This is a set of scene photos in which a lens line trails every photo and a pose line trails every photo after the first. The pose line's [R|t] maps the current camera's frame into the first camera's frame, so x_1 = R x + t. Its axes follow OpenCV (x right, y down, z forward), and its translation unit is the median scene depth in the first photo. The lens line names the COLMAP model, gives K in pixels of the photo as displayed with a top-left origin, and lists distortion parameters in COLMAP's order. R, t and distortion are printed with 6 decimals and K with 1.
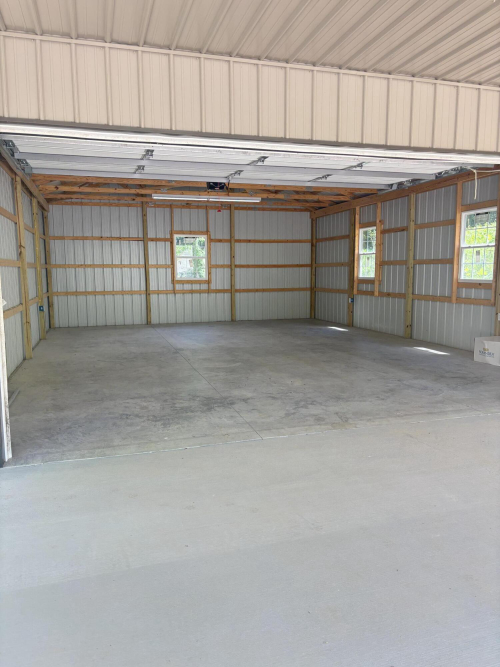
lens RADIAL K [[502.9, 0, 250.0], [0, 502.9, 333.5], [0, 0, 1]] dist [0.000910, 0.000043]
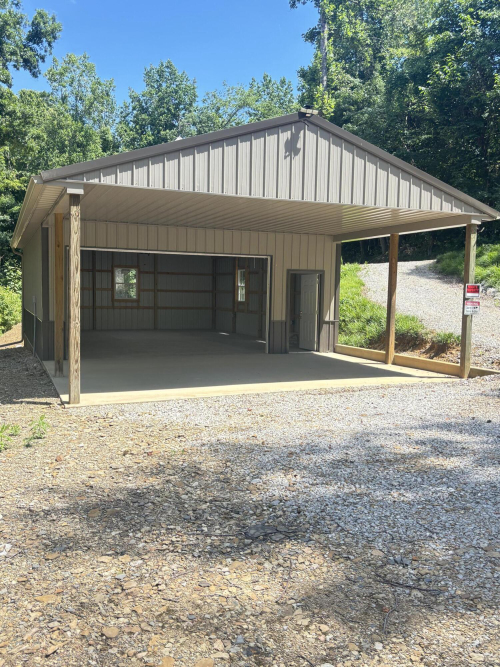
lens RADIAL K [[517.9, 0, 250.0], [0, 517.9, 333.5], [0, 0, 1]] dist [0.013357, 0.002439]
pose [[0.989959, 0.017034, 0.140323, 0.026407], [-0.011478, 0.999121, -0.040307, 0.044512], [-0.140887, 0.038292, 0.989285, -0.494559]]
